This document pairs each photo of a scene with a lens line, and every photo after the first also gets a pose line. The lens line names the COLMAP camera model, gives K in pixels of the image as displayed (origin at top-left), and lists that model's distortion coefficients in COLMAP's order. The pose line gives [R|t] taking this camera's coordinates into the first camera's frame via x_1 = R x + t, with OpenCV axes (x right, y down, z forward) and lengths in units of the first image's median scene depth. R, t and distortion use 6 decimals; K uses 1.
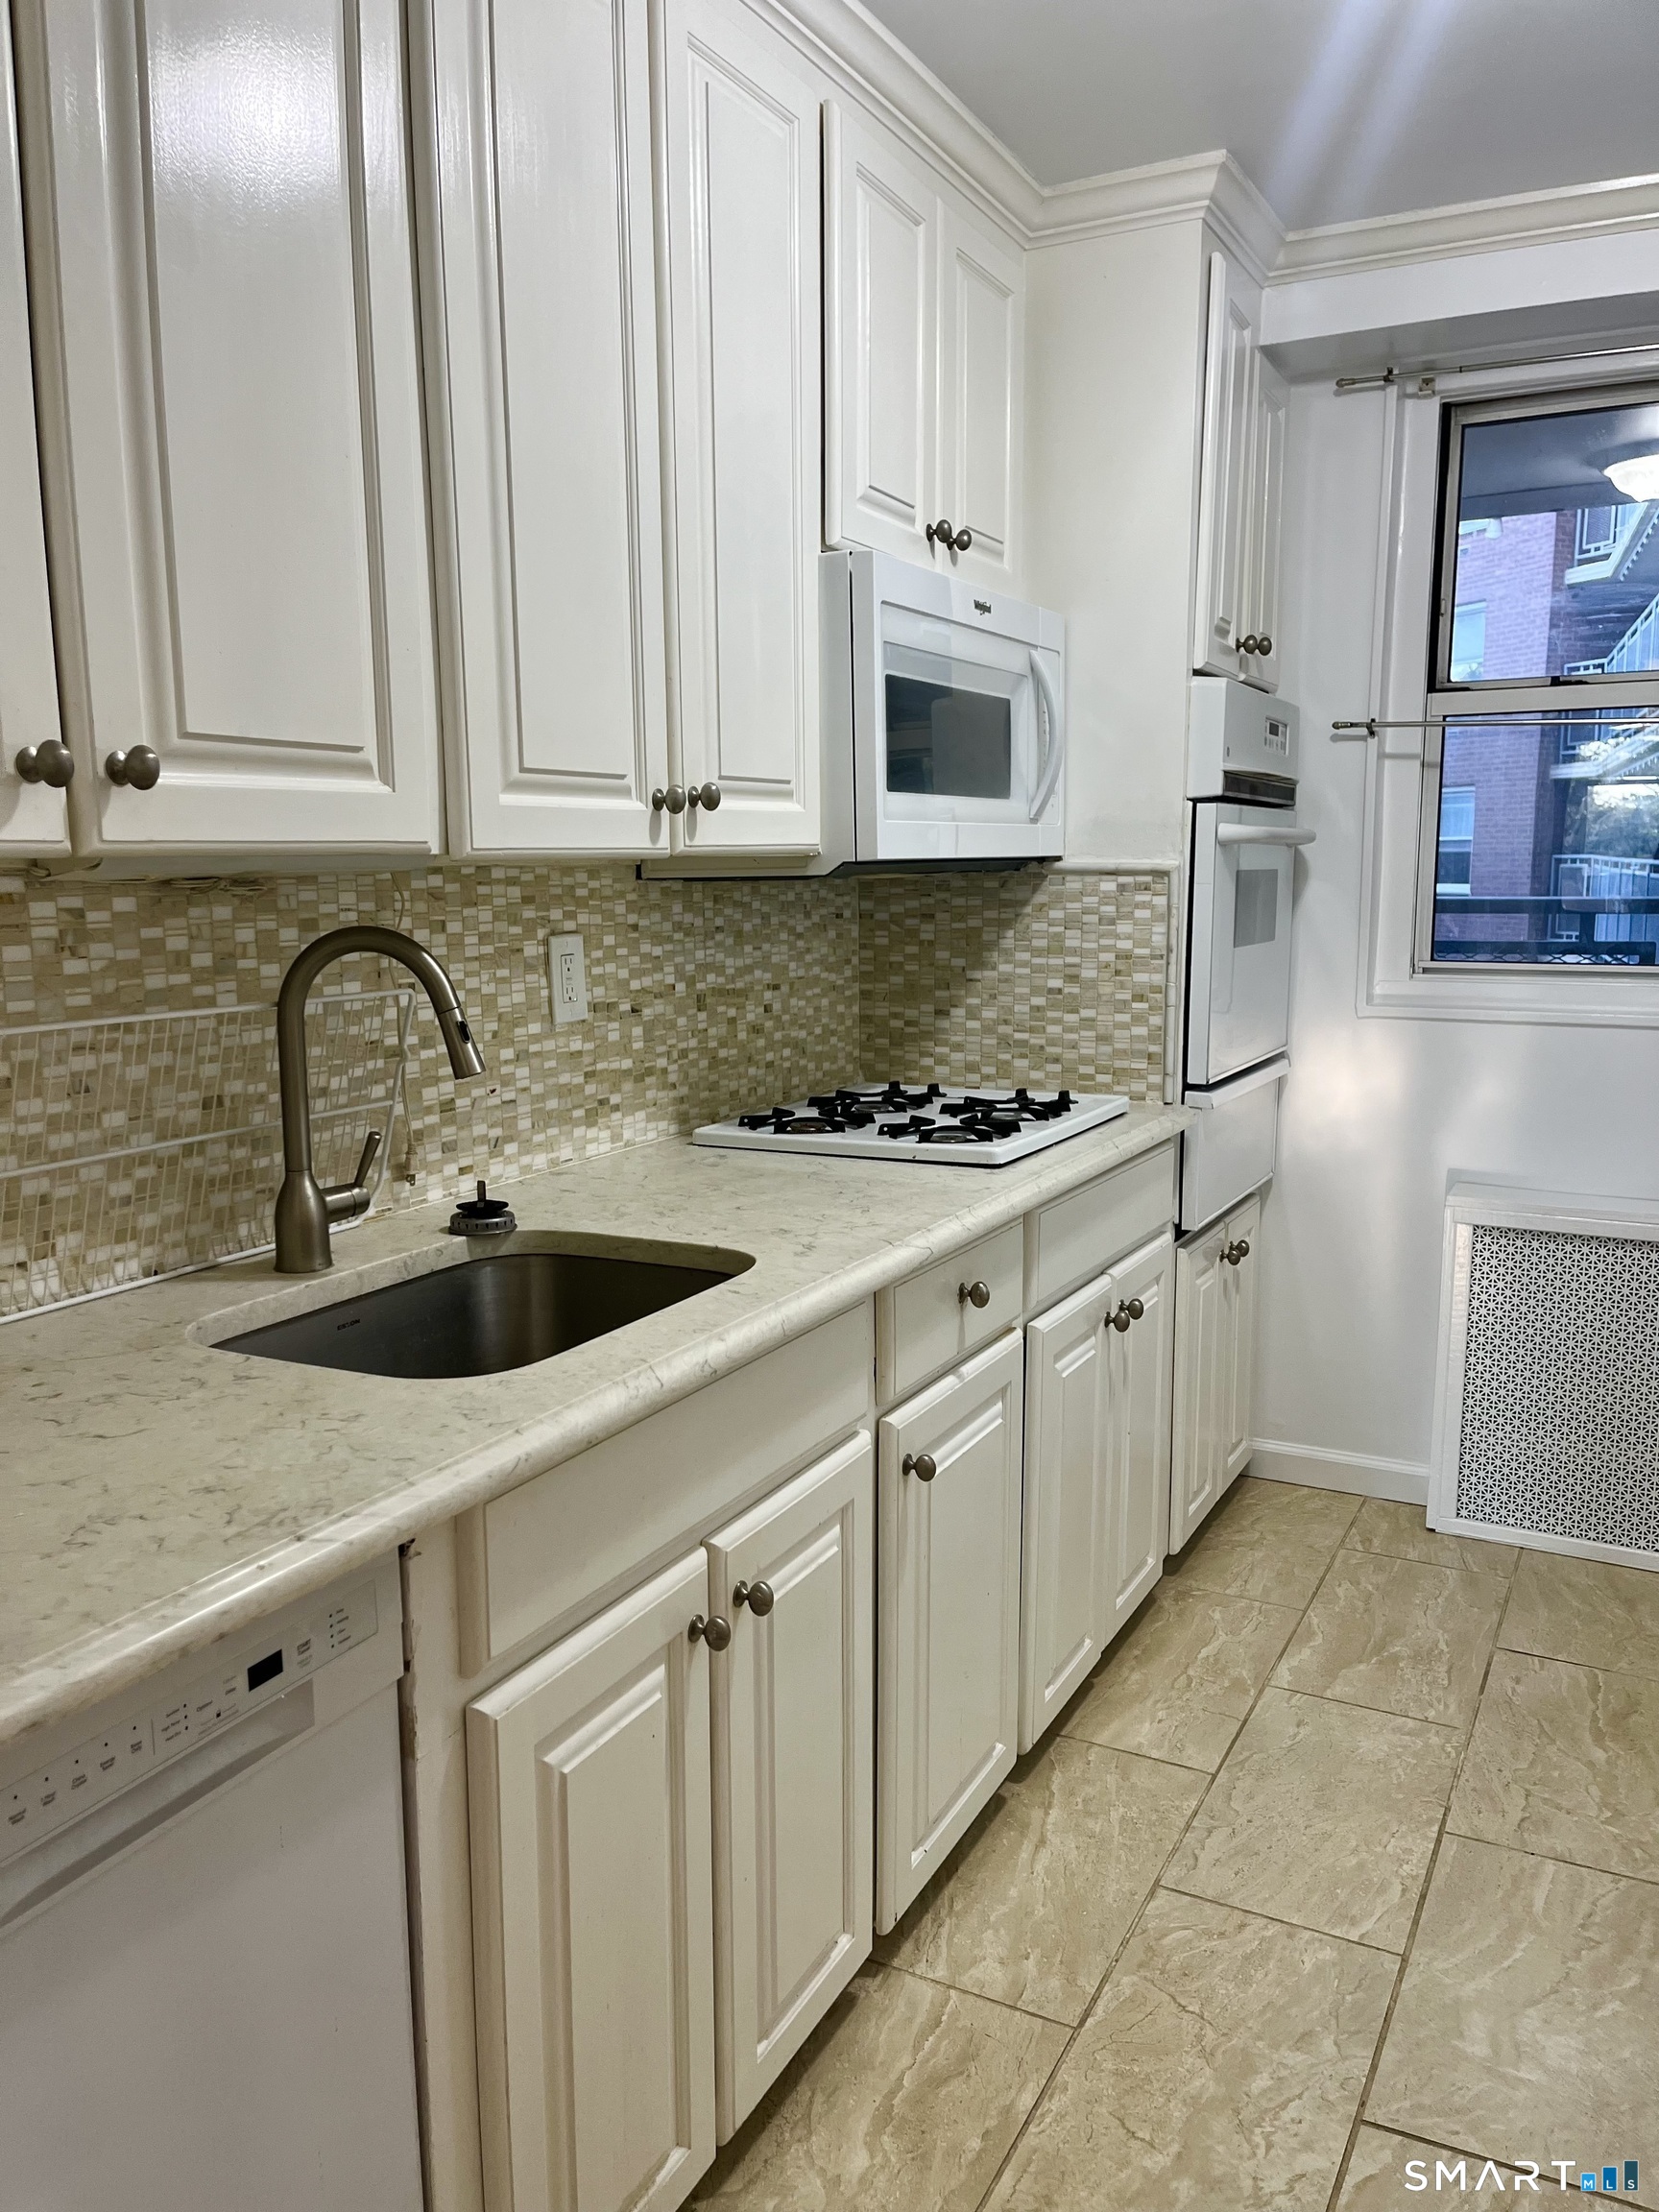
lens RADIAL K [[1675.9, 0, 818.4], [0, 1675.9, 1115.2], [0, 0, 1]] dist [0.069459, -0.085469]
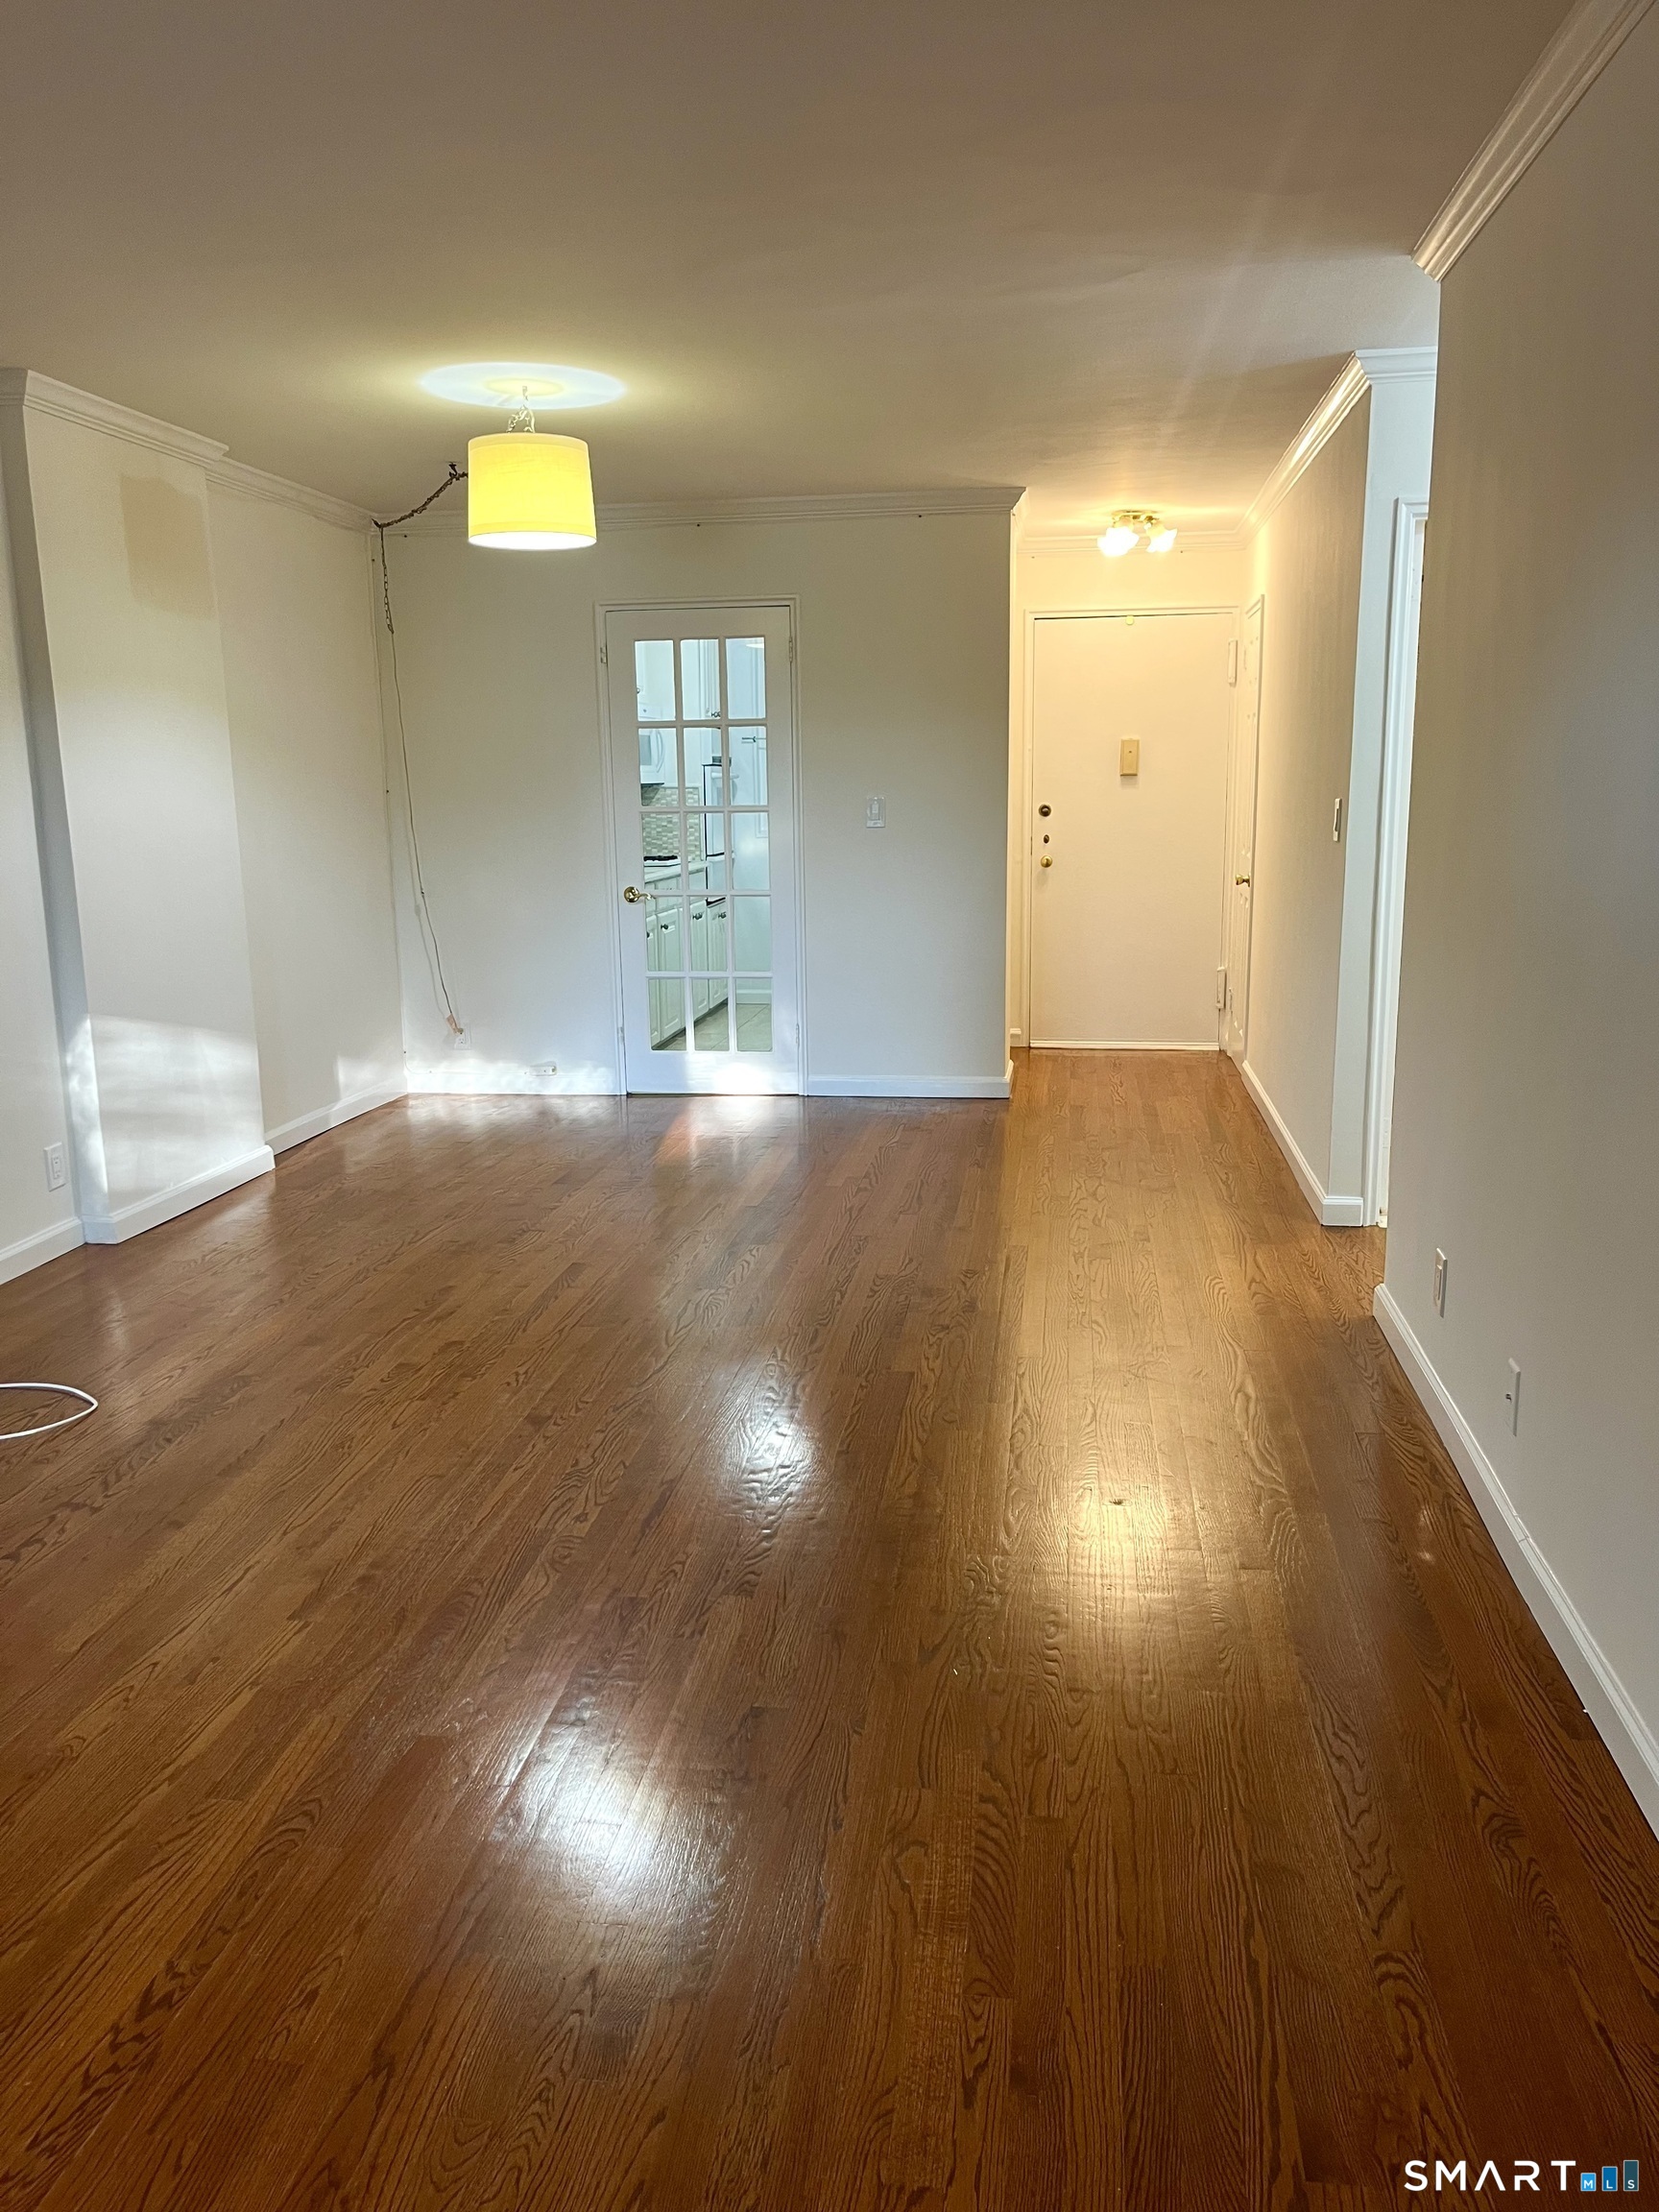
lens RADIAL K [[1675.9, 0, 818.4], [0, 1675.9, 1115.2], [0, 0, 1]] dist [0.069459, -0.085469]
pose [[0.942916, -0.072034, 0.325147, -0.653649], [0.059639, 0.997068, 0.047942, 0.333728], [-0.327647, -0.025813, 0.944448, -2.098466]]
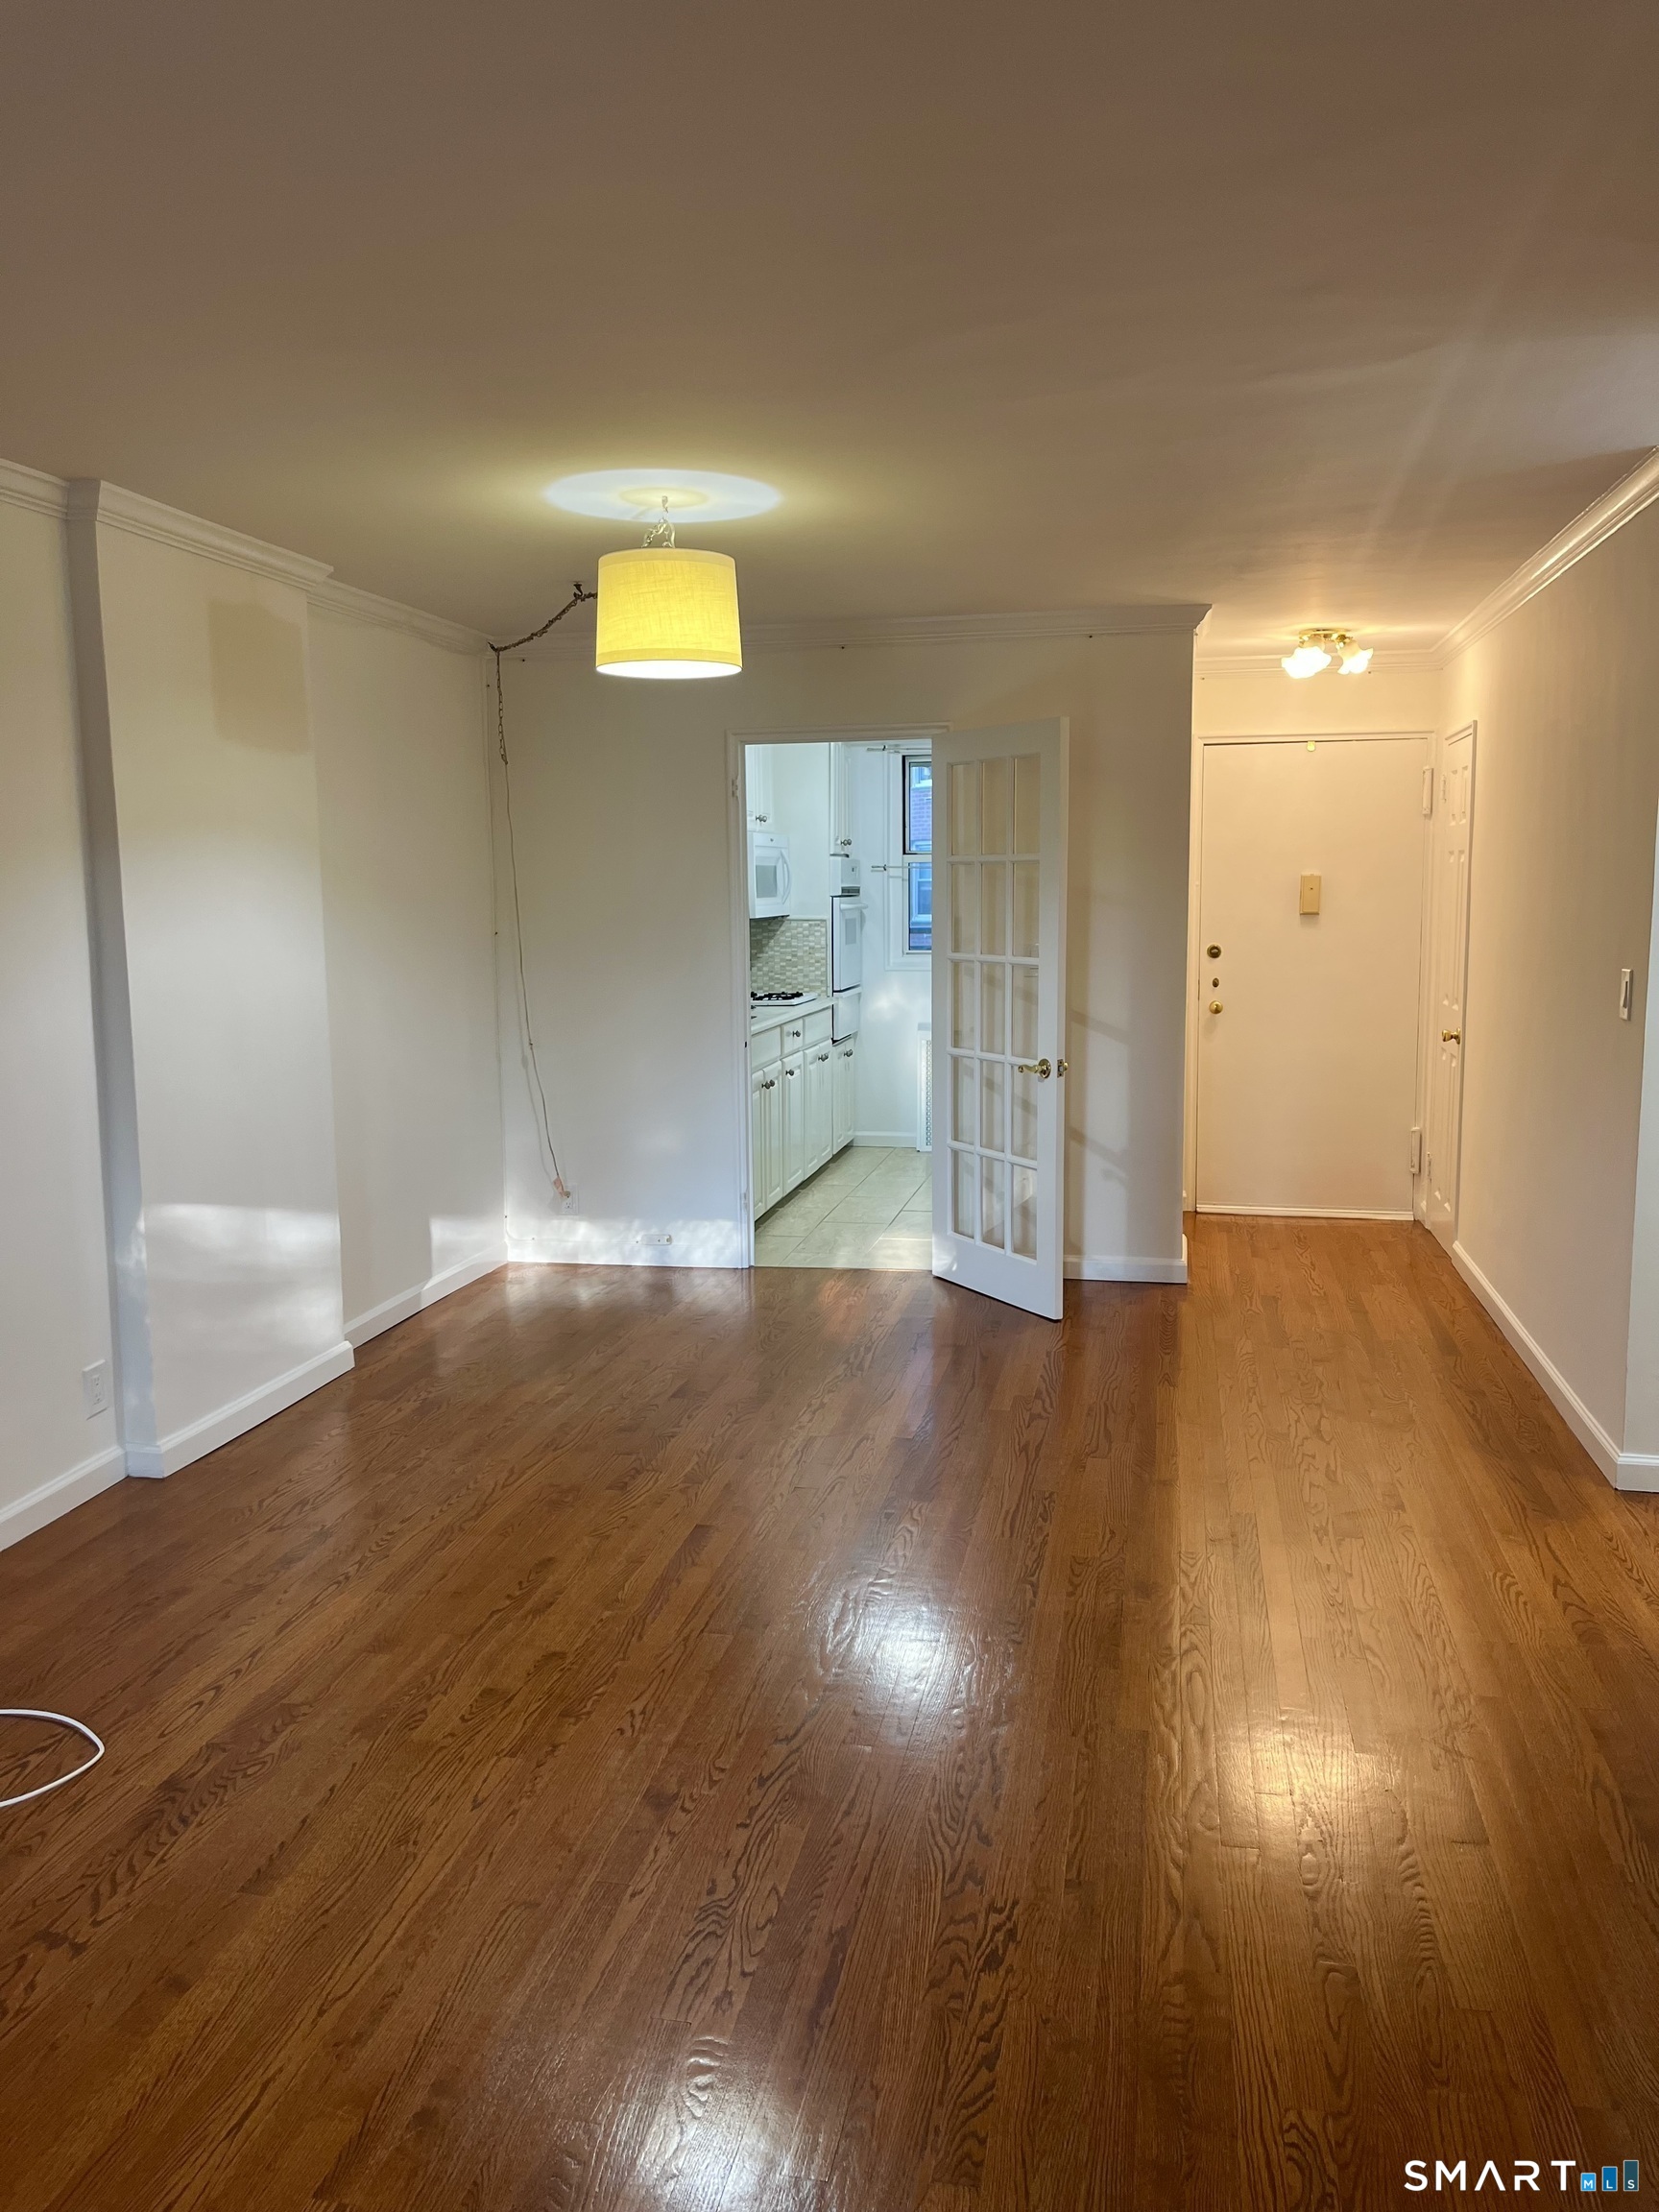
lens RADIAL K [[1682.8, 0, 832.3], [0, 1682.8, 1094.8], [0, 0, 1]] dist [0.066964, -0.085863]
pose [[0.958905, -0.037940, 0.281179, -0.624458], [0.047628, 0.998481, -0.027701, 0.246913], [-0.279701, 0.039954, 0.959256, -1.843350]]
